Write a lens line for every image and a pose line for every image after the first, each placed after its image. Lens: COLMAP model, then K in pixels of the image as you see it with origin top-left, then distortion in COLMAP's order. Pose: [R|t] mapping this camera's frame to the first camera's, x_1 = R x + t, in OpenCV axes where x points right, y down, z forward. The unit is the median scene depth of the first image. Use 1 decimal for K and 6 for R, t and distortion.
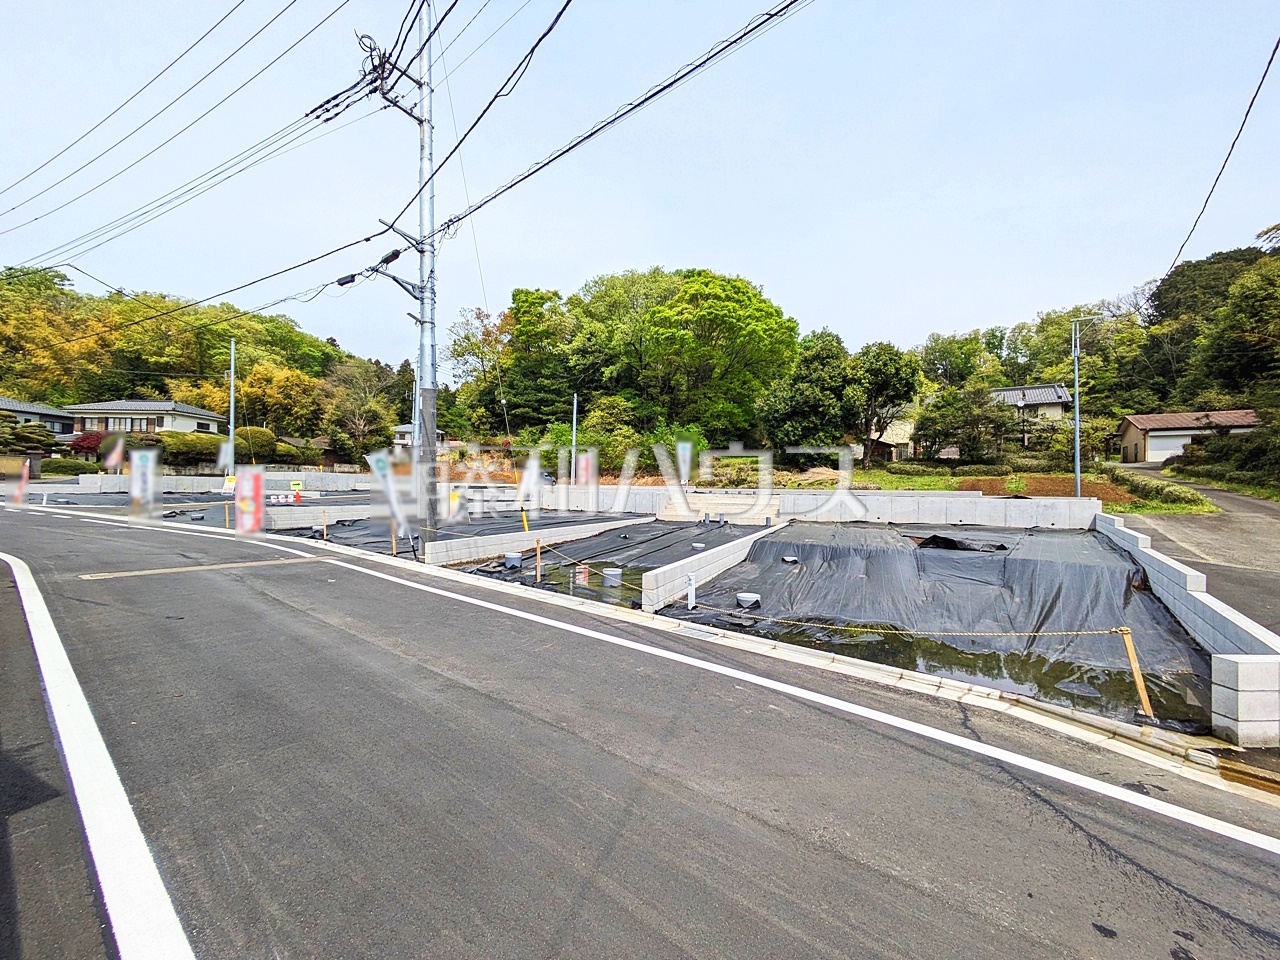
lens RADIAL K [[506.9, 0, 638.5], [0, 506.9, 482.6], [0, 0, 1]] dist [-0.001189, 0.001862]
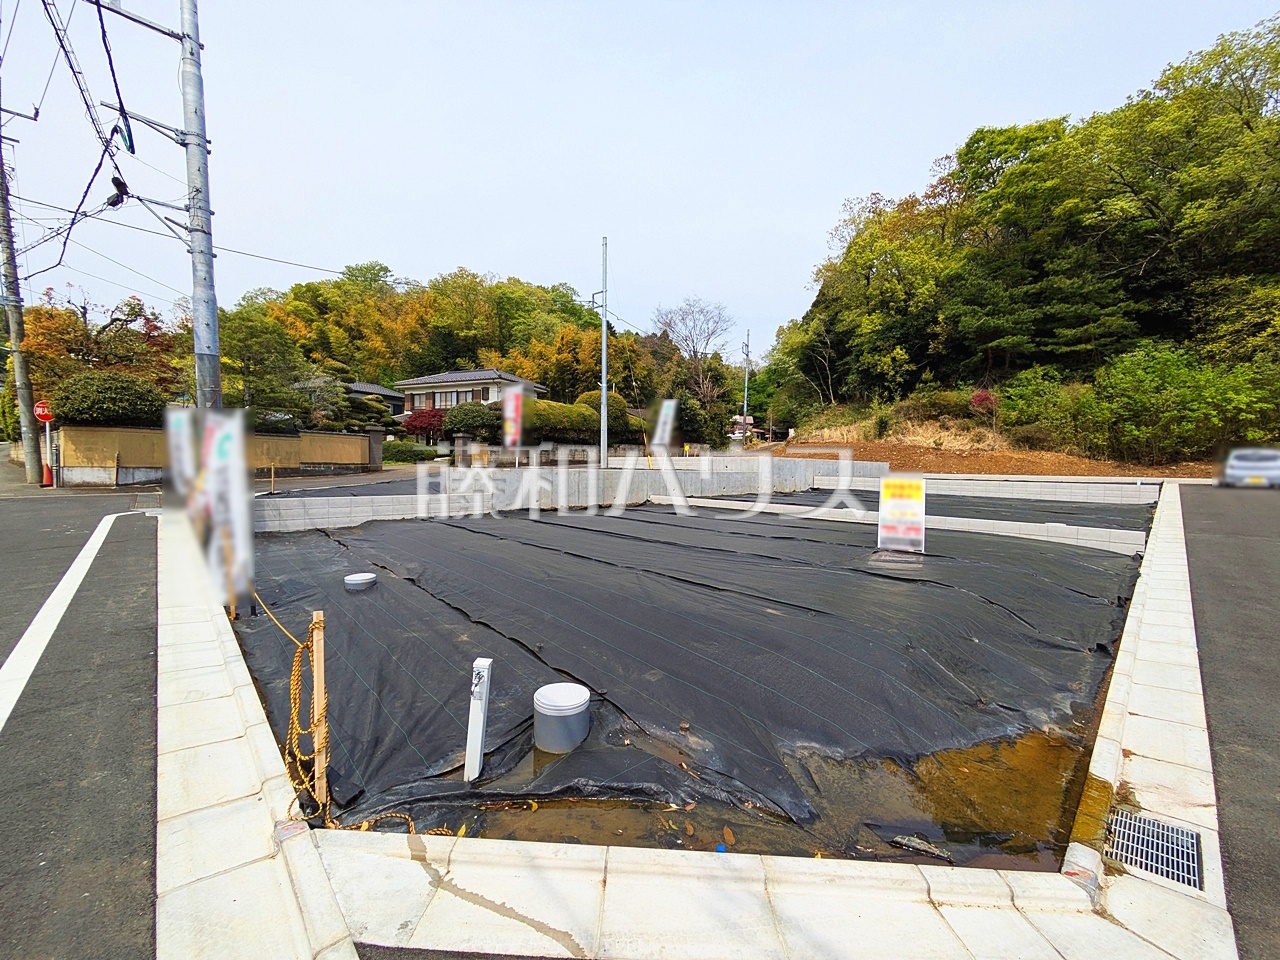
lens RADIAL K [[506.9, 0, 637.6], [0, 506.9, 482.4], [0, 0, 1]] dist [-0.001189, 0.001862]
pose [[0.925476, 0.010761, -0.378654, -0.434671], [0.003773, 0.999285, 0.037621, -0.010918], [0.378788, -0.036246, 0.924773, 0.362613]]
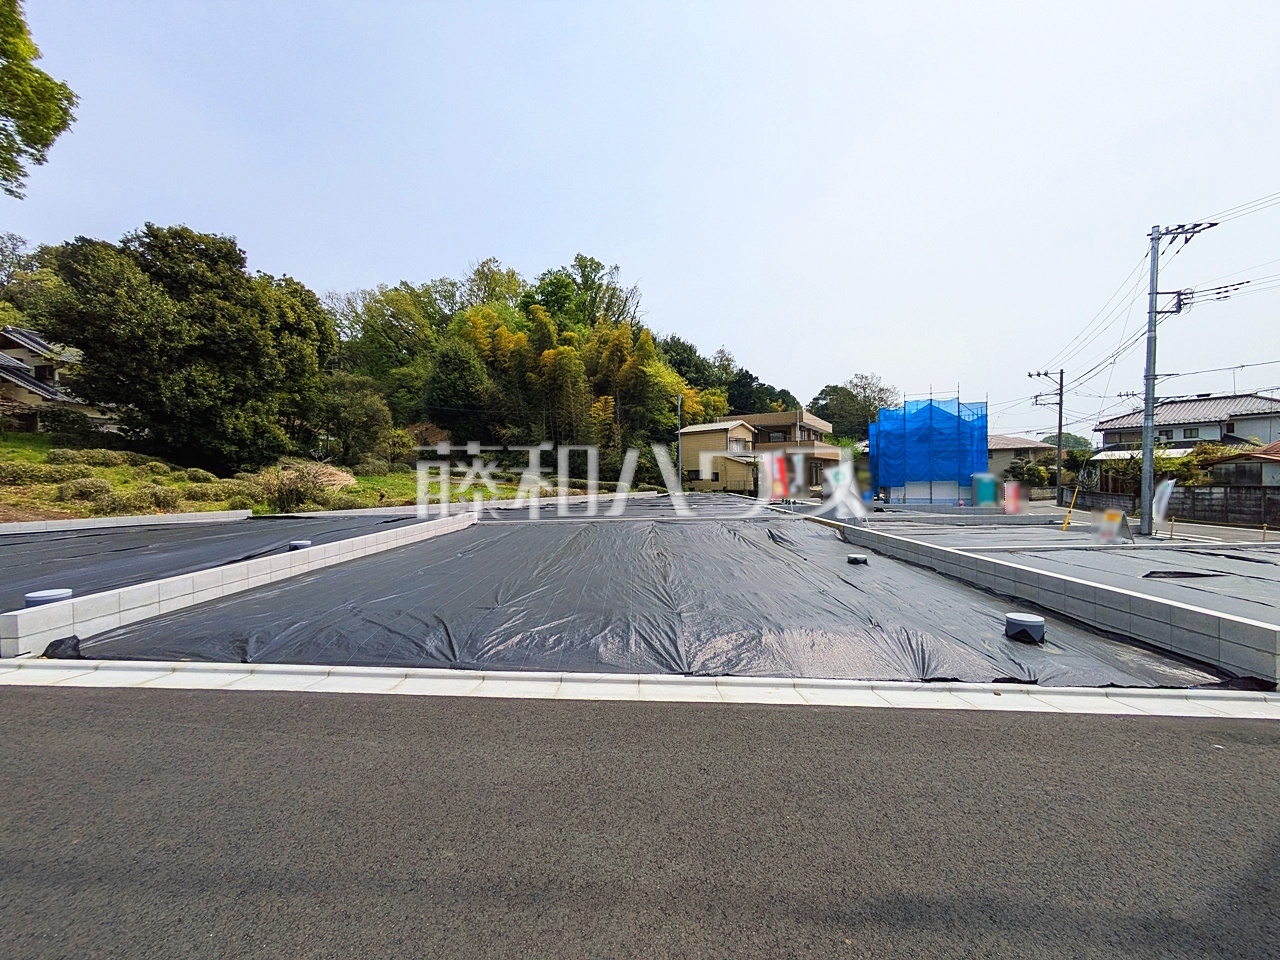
lens RADIAL K [[506.9, 0, 637.0], [0, 506.9, 481.4], [0, 0, 1]] dist [-0.001189, 0.001862]
pose [[-0.403475, -0.018533, 0.914803, -0.271749], [-0.001151, 0.999804, 0.019748, -0.017257], [-0.914990, 0.006915, -0.403417, 0.694880]]
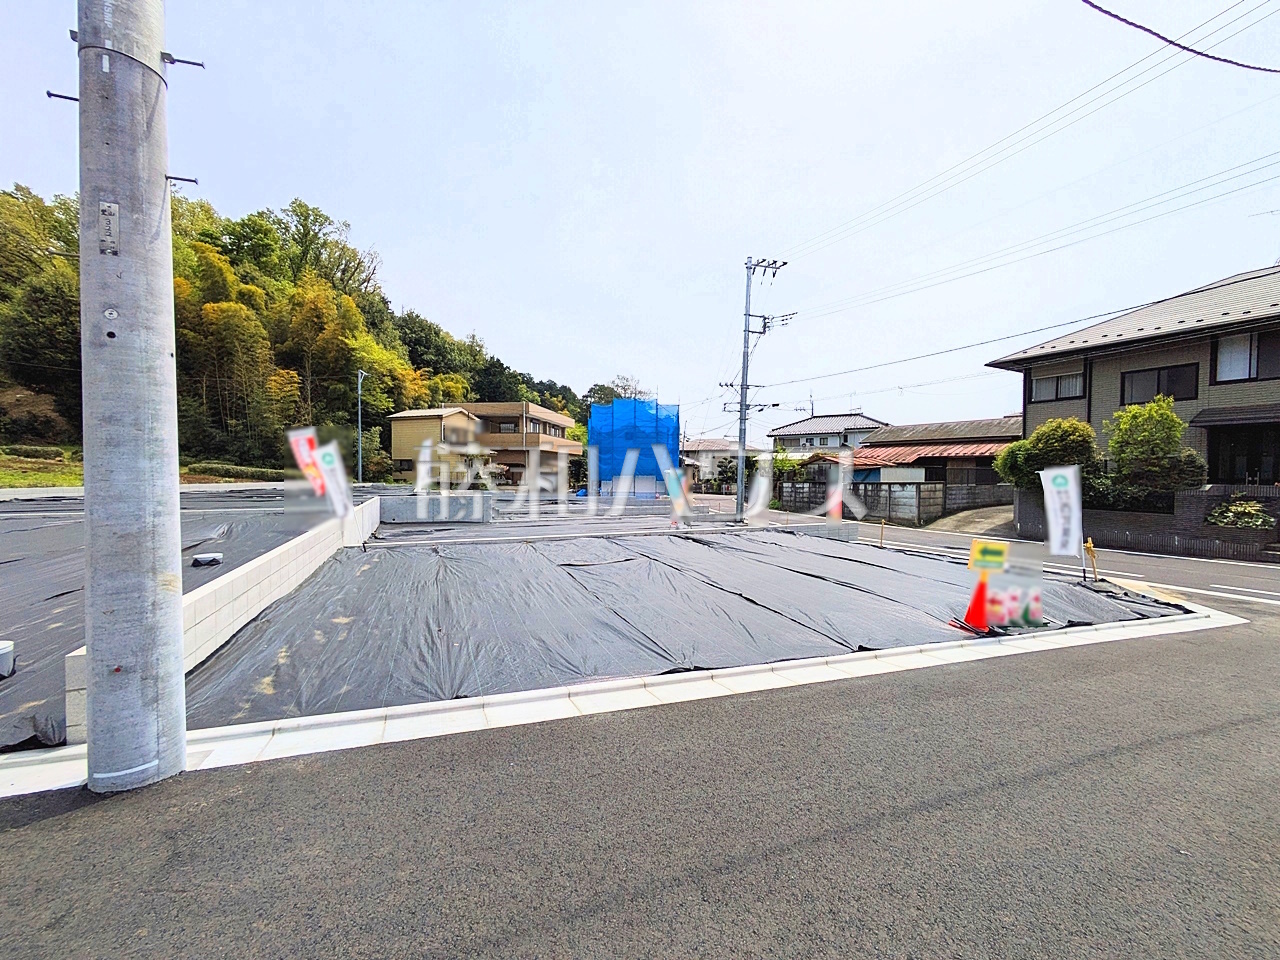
lens RADIAL K [[506.9, 0, 637.3], [0, 506.9, 480.8], [0, 0, 1]] dist [-0.001189, 0.001862]
pose [[-0.721497, -0.035381, 0.691513, -0.318462], [-0.026254, 0.999373, 0.023740, -0.014371], [-0.691919, -0.001027, -0.721974, 0.573678]]
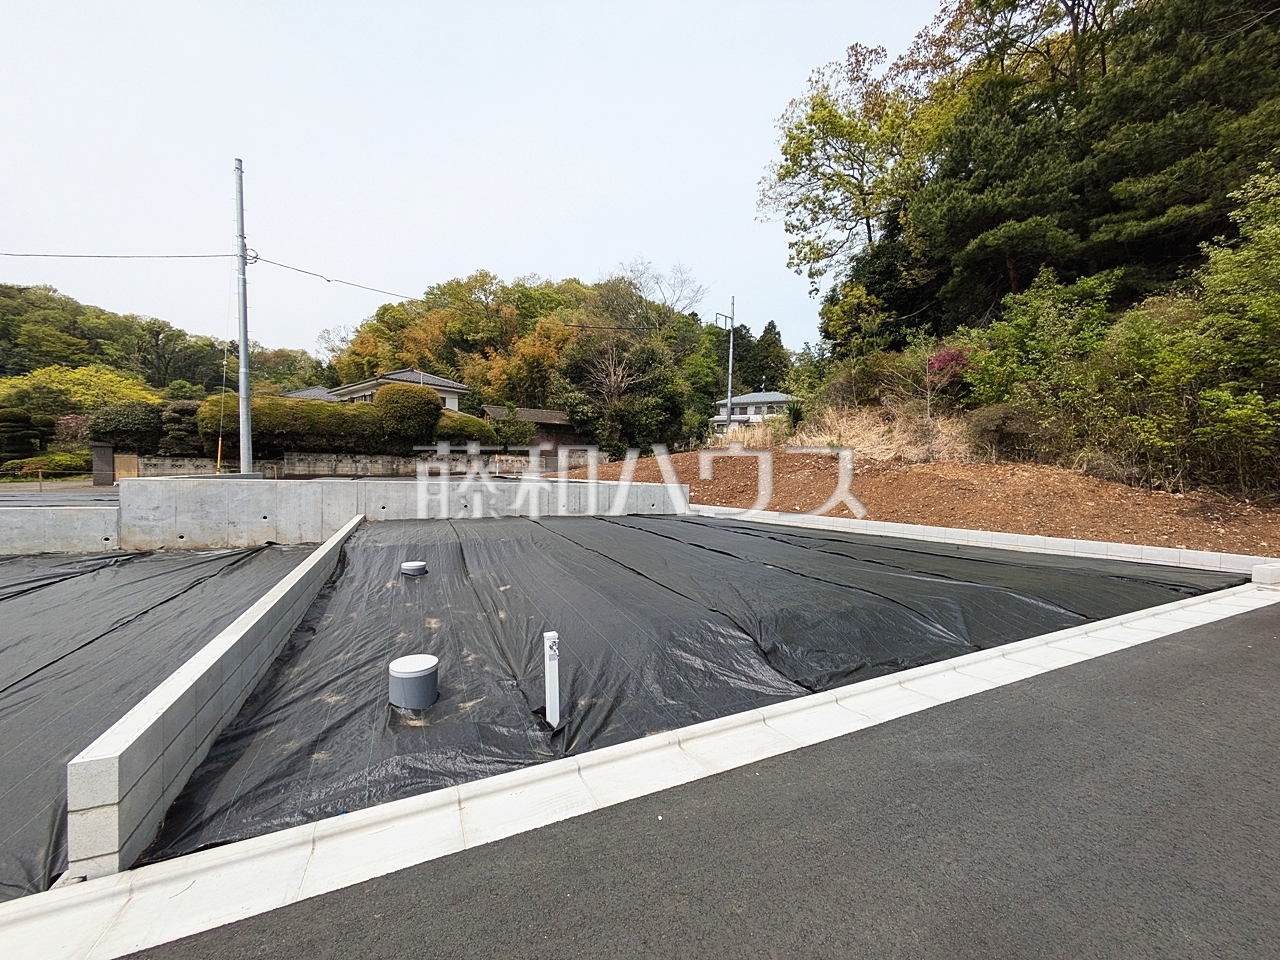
lens RADIAL K [[506.9, 0, 637.3], [0, 506.9, 482.2], [0, 0, 1]] dist [-0.001189, 0.001862]
pose [[0.742767, 0.016330, -0.669350, -0.215415], [-0.001858, 0.999749, 0.022329, -0.018948], [0.669547, -0.015342, 0.742611, 0.739159]]
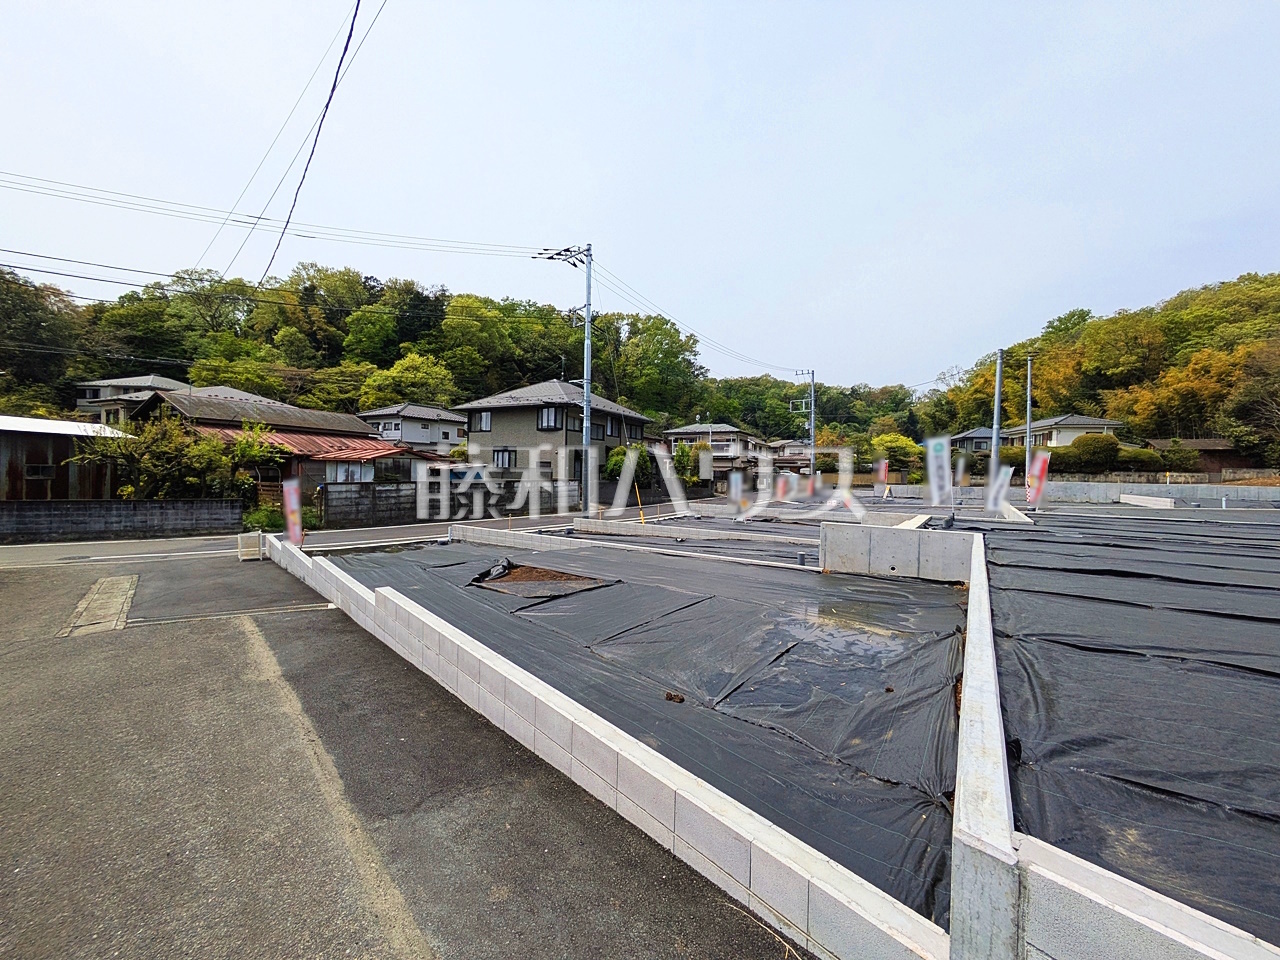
lens RADIAL K [[506.9, 0, 635.6], [0, 506.9, 480.3], [0, 0, 1]] dist [-0.001189, 0.001862]
pose [[-0.168977, -0.004971, -0.985608, 0.311265], [-0.013115, 0.999910, -0.002794, -0.007711], [0.985533, 0.012454, -0.169027, 0.303732]]
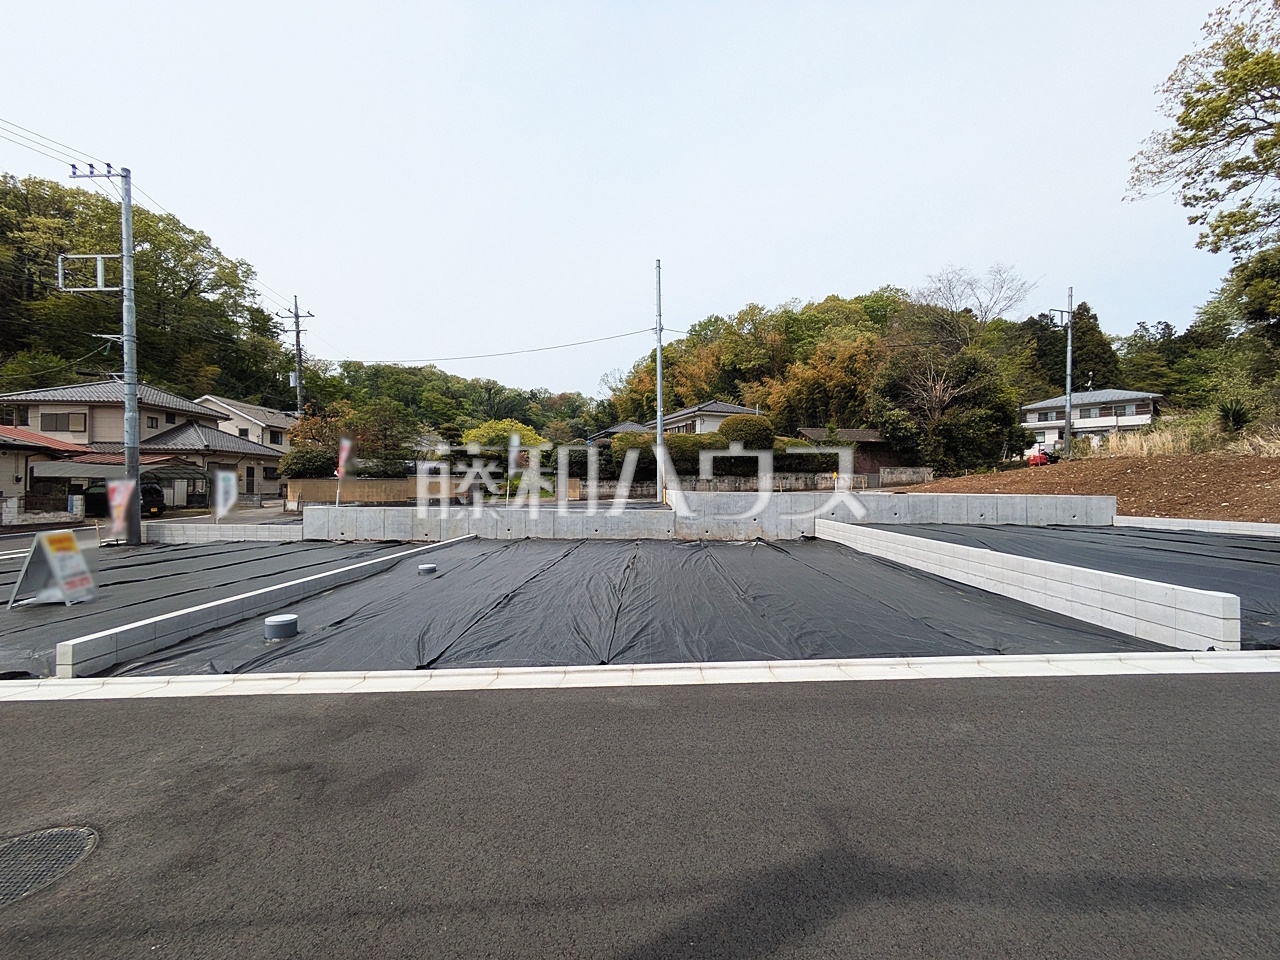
lens RADIAL K [[506.9, 0, 637.1], [0, 506.9, 481.8], [0, 0, 1]] dist [-0.001189, 0.001862]
pose [[0.386567, -0.021702, -0.922006, -0.230002], [0.009395, 0.999764, -0.019593, -0.015913], [0.922214, -0.001088, 0.386680, 0.616351]]
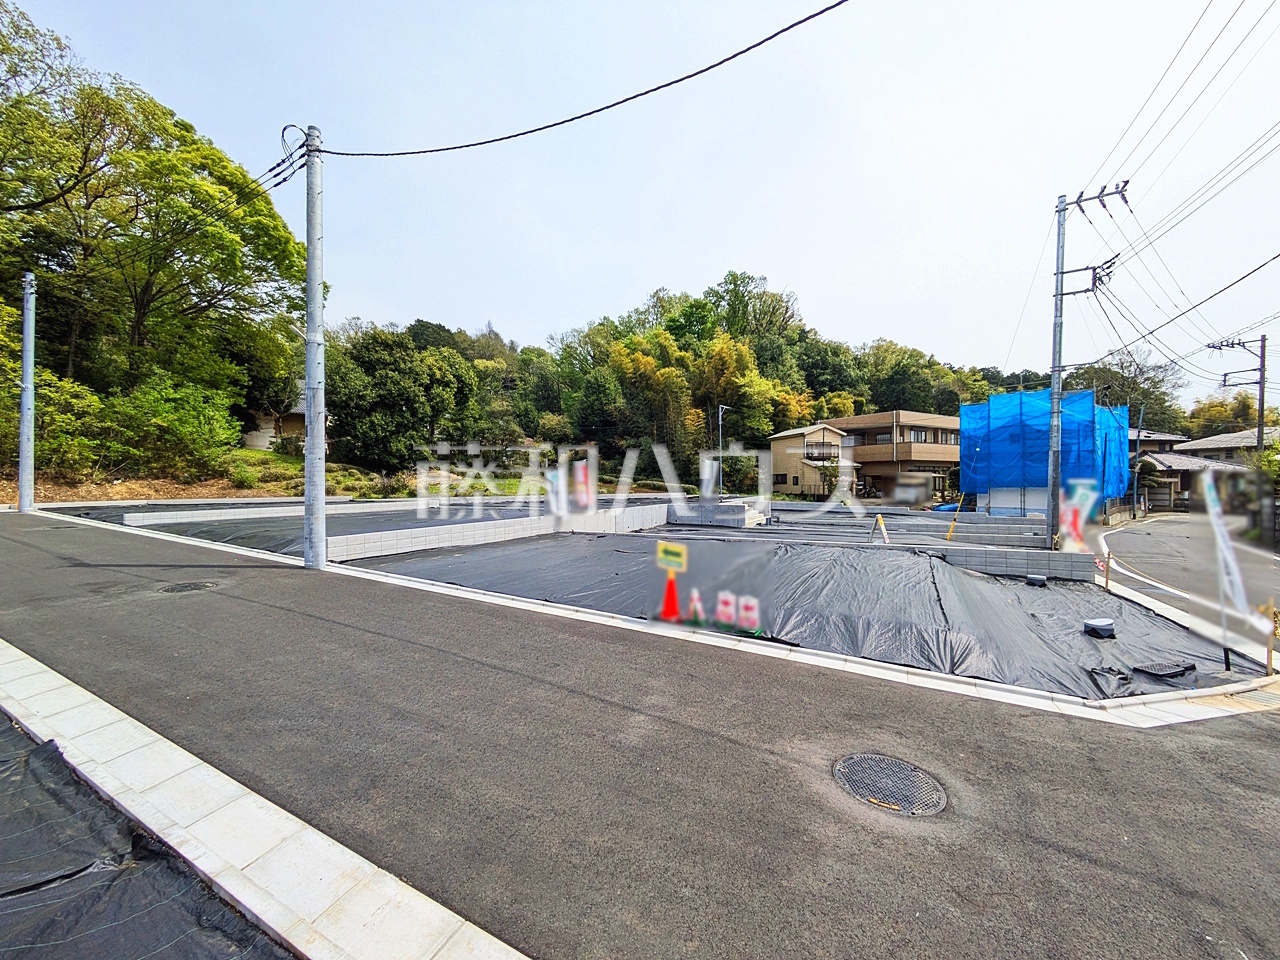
lens RADIAL K [[506.9, 0, 637.1], [0, 506.9, 482.6], [0, 0, 1]] dist [-0.001189, 0.001862]
pose [[0.069973, -0.015923, 0.997422, -0.427966], [-0.002876, 0.999865, 0.016164, -0.018520], [-0.997545, -0.003999, 0.069918, 0.442732]]
